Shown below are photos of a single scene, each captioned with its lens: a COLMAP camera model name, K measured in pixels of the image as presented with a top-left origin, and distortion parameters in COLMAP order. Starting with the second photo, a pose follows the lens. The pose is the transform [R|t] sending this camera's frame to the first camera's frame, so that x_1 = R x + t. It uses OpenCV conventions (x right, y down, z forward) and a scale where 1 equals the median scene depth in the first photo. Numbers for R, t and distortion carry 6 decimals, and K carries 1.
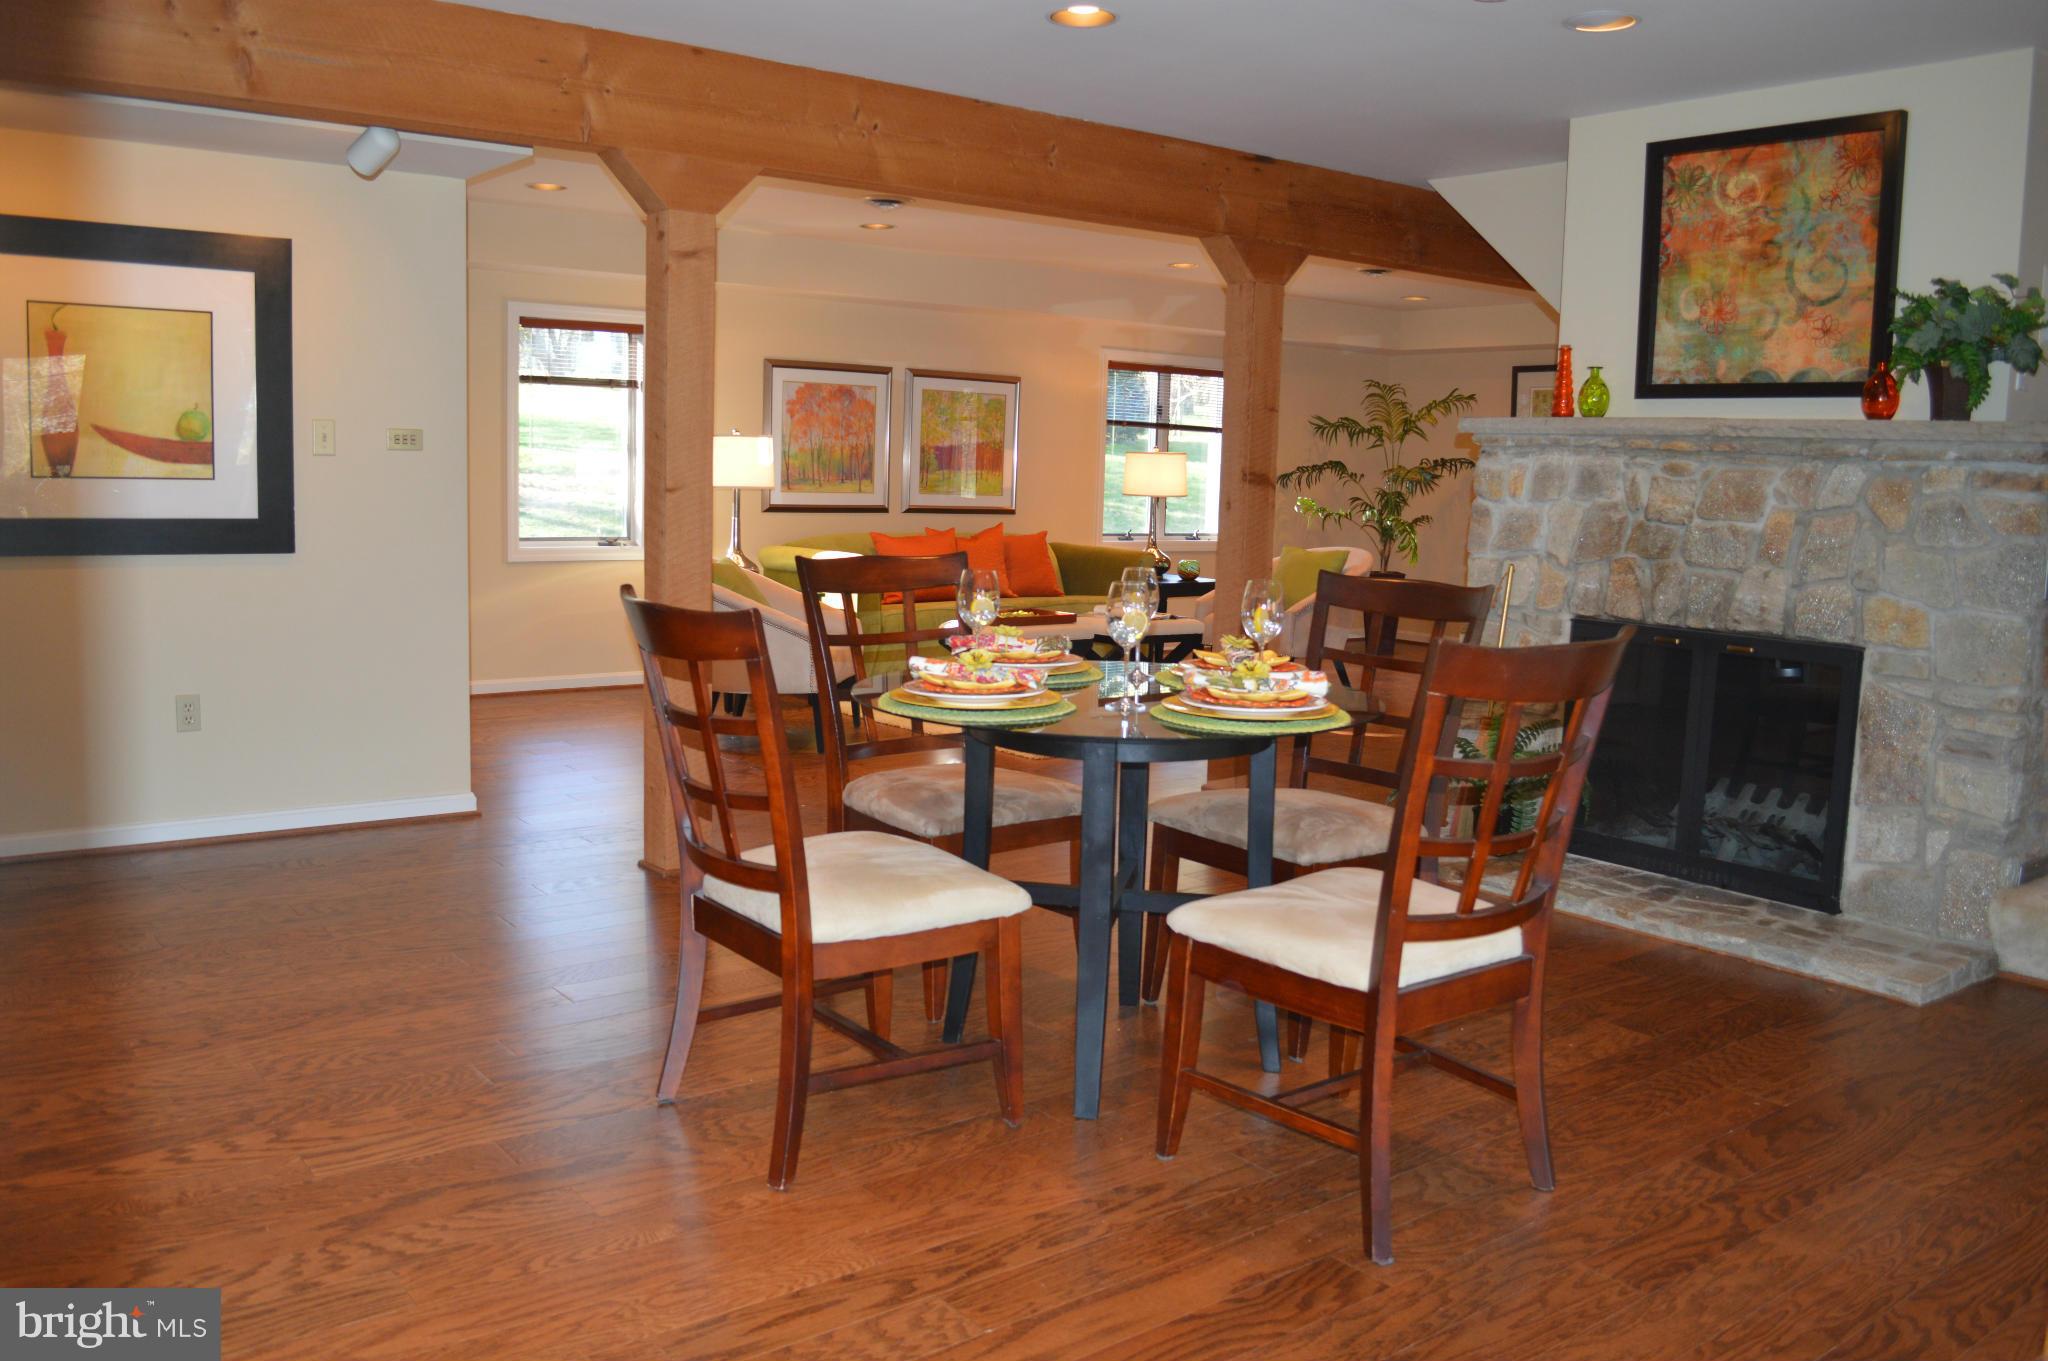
lens RADIAL K [[1658.1, 0, 1010.6], [0, 1658.1, 680.5], [0, 0, 1]] dist [-0.084161, 0.016393]
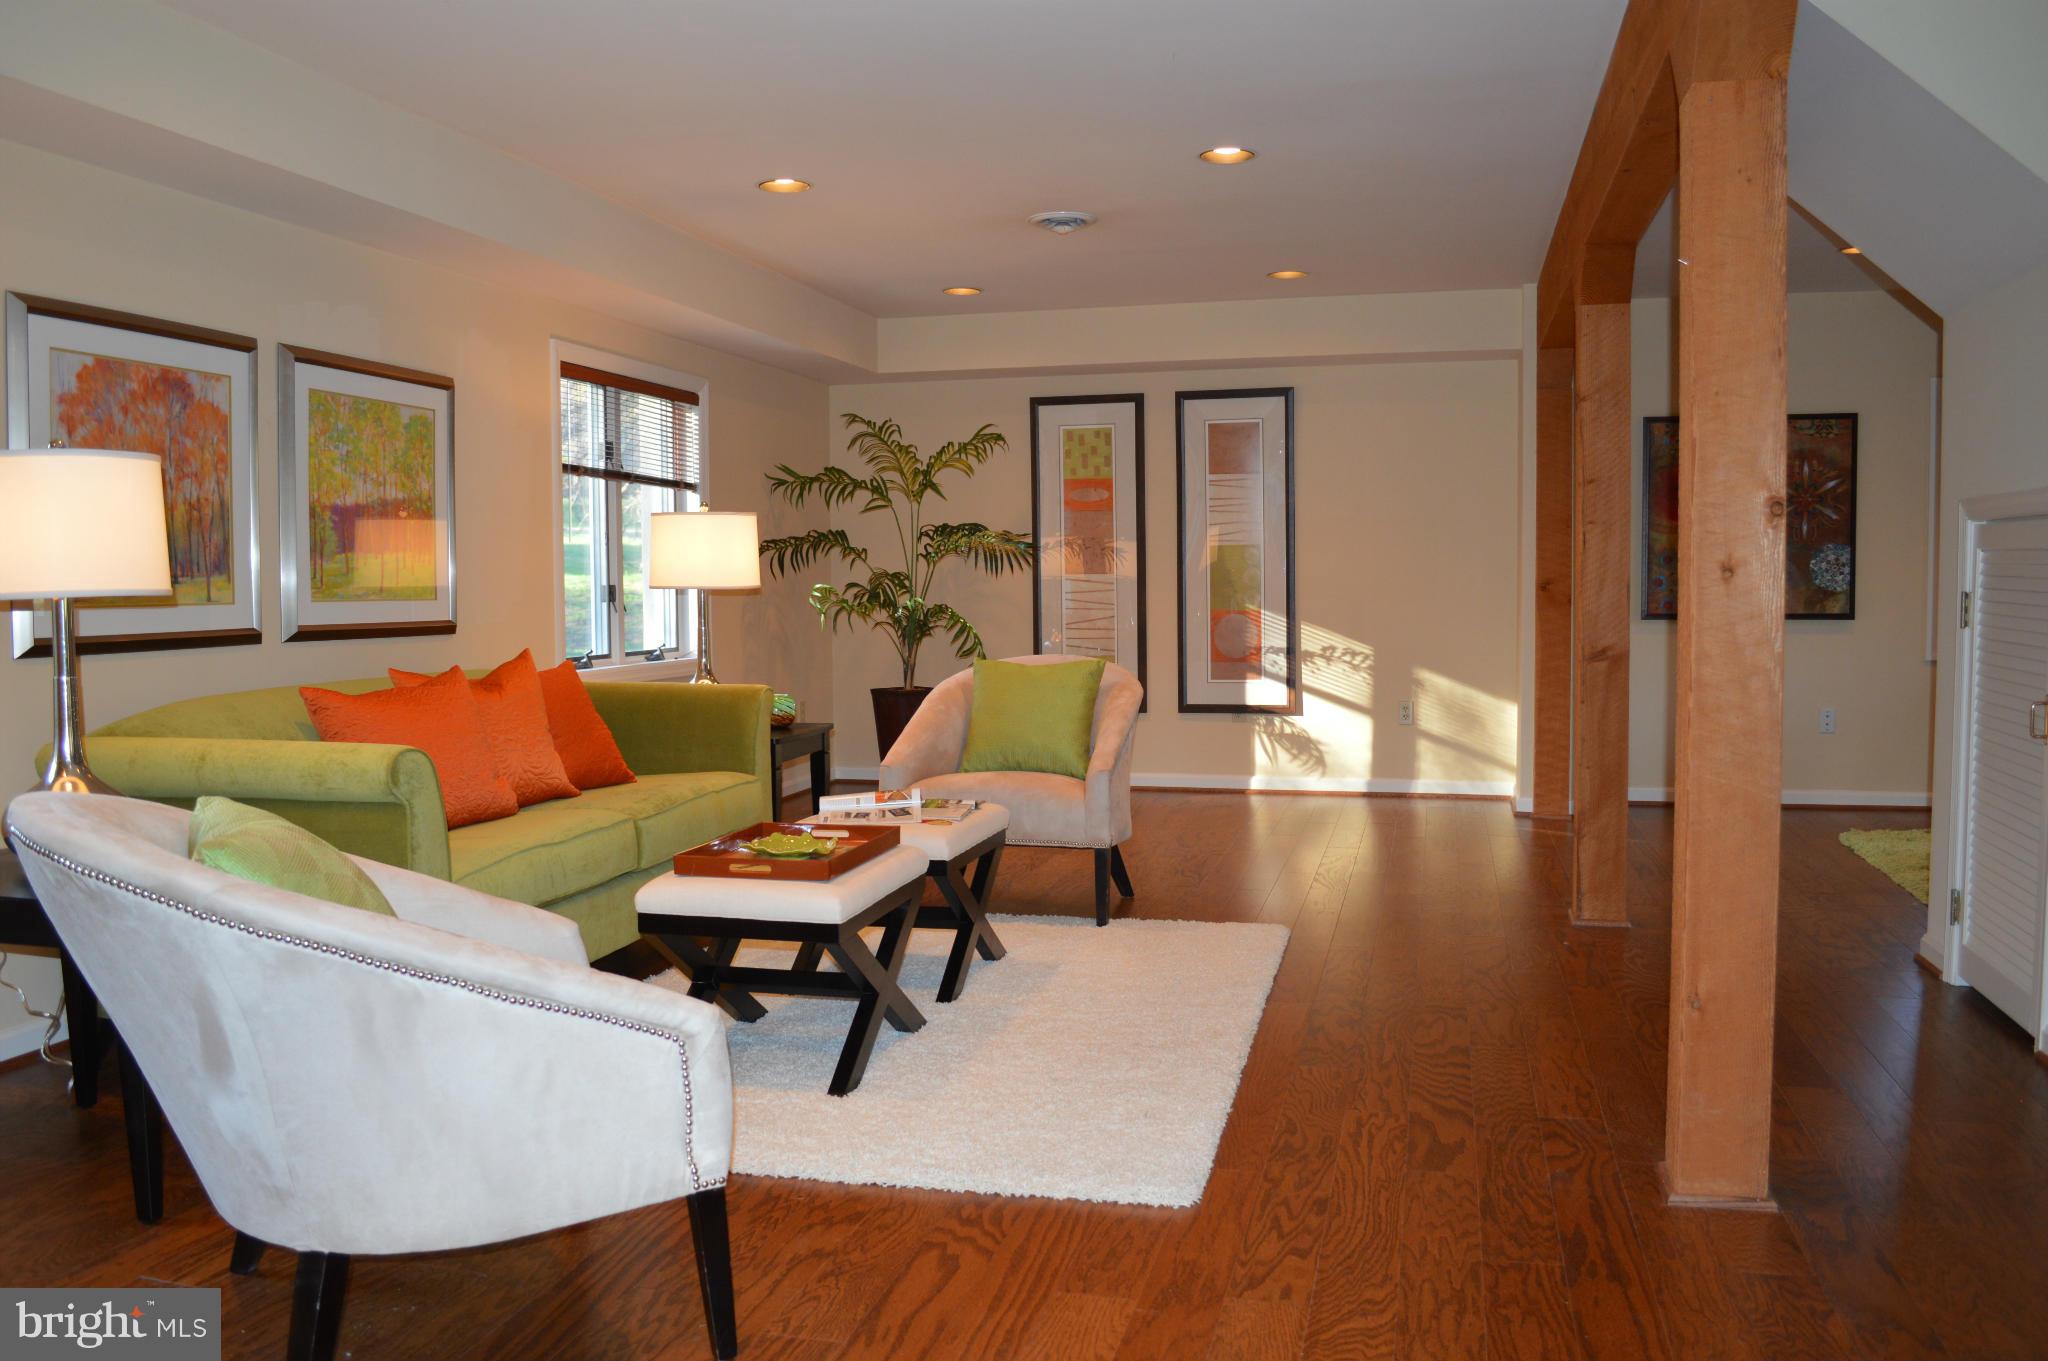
lens RADIAL K [[1658.1, 0, 1021.1], [0, 1658.1, 679.2], [0, 0, 1]] dist [-0.084161, 0.016393]
pose [[0.782427, -0.069211, 0.618885, -0.443154], [0.106725, 0.994005, -0.023766, -0.130095], [-0.613529, 0.084645, 0.785122, 1.147098]]
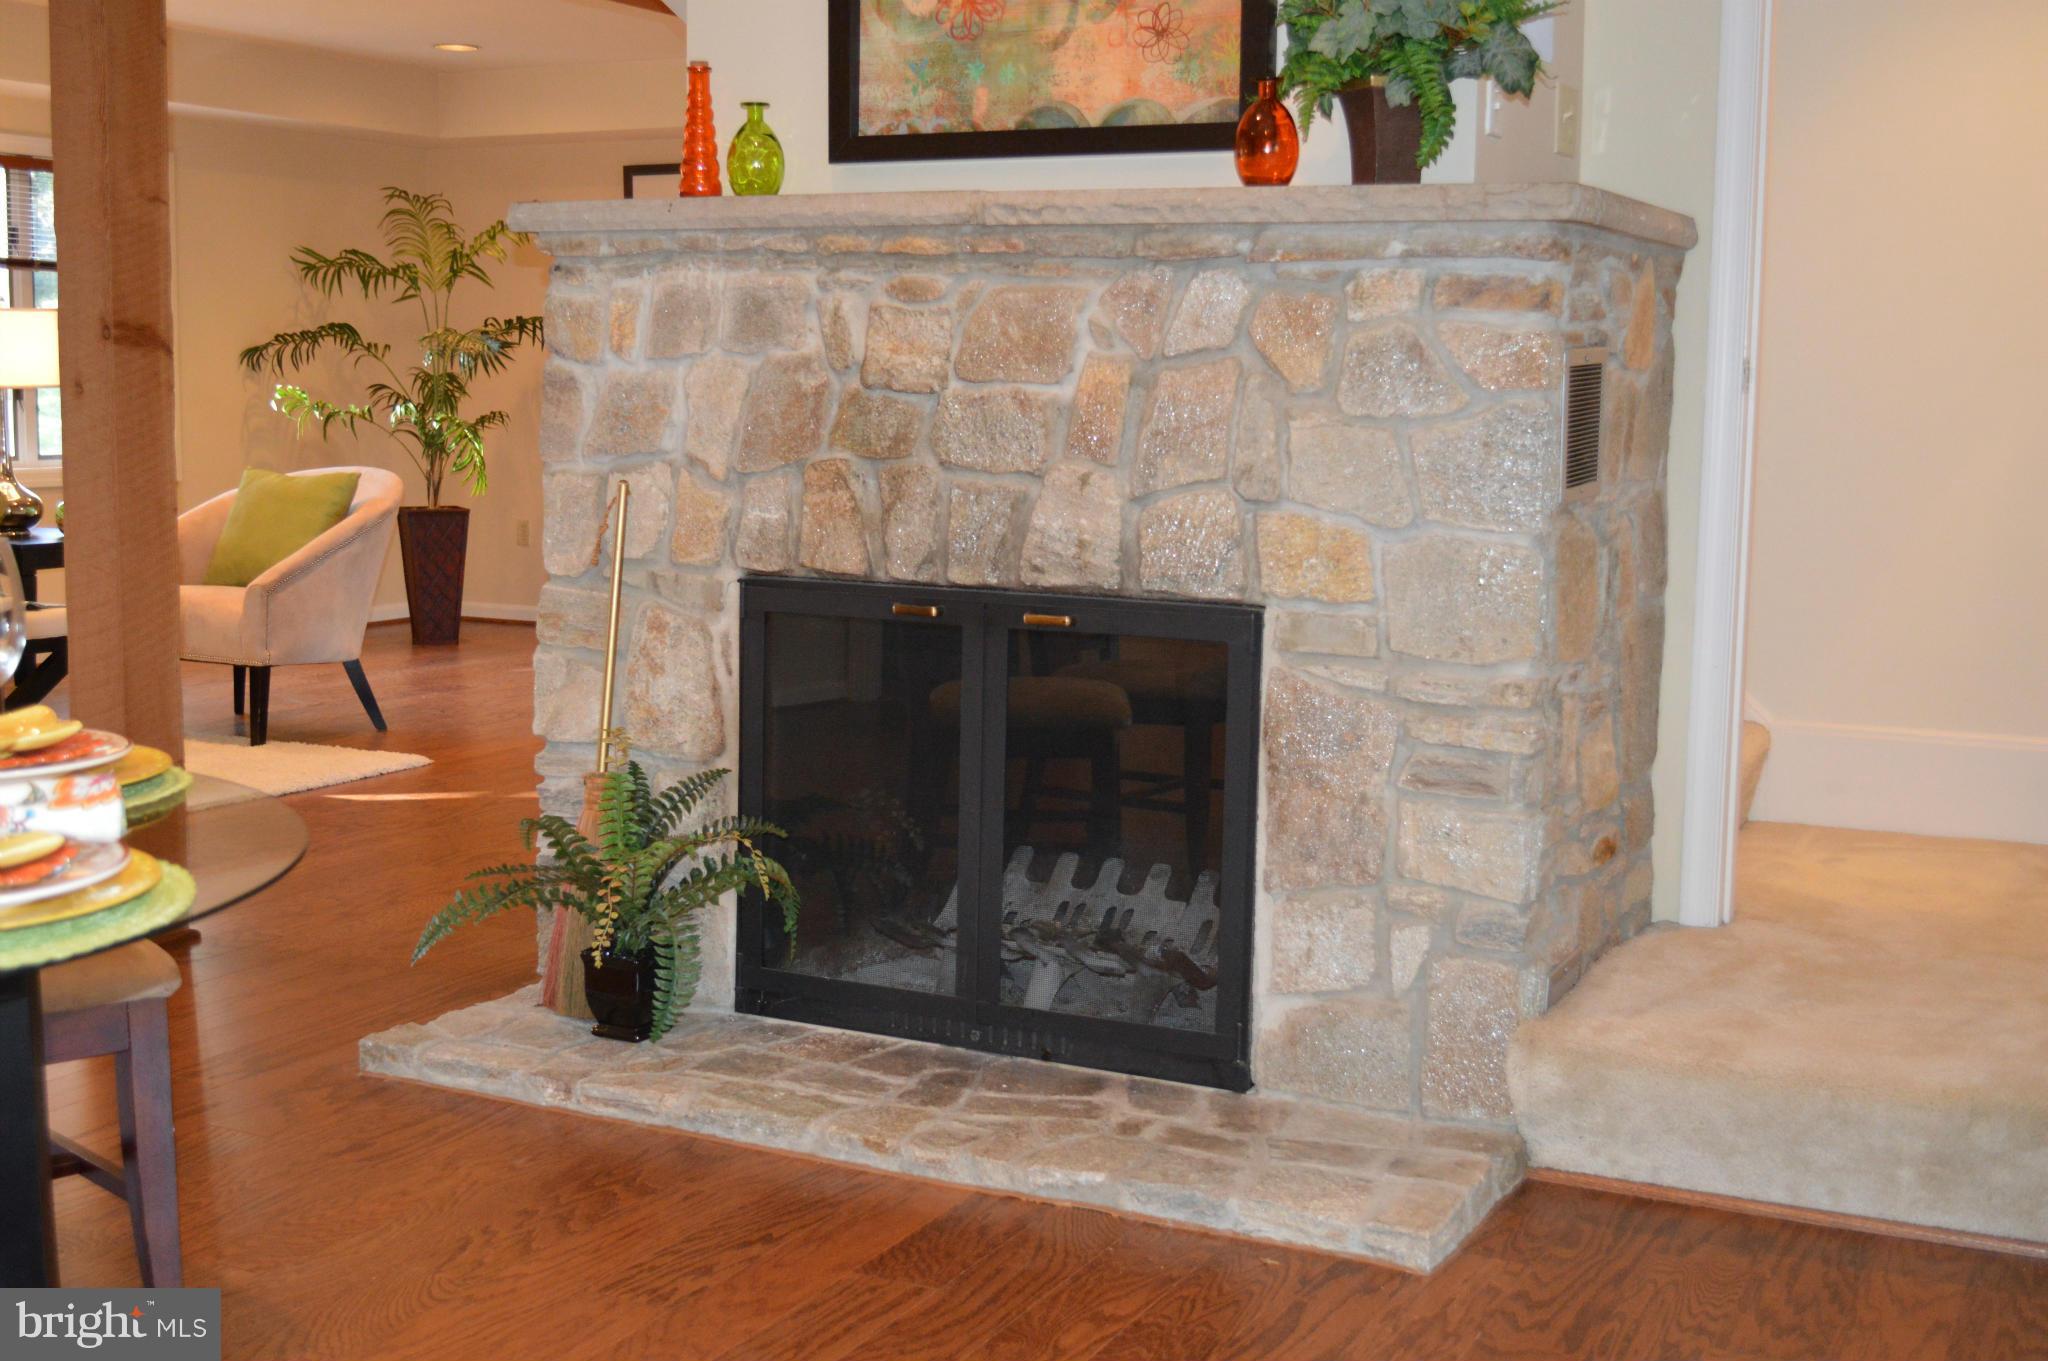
lens RADIAL K [[2491.3, 0, 1020.2], [0, 2491.3, 675.0], [0, 0, 1]] dist [-0.063772, 0.000000]
pose [[0.903197, -0.066274, 0.424078, 0.086751], [0.065631, 0.997713, 0.016141, -0.014595], [-0.424178, 0.013255, 0.905482, 0.252453]]
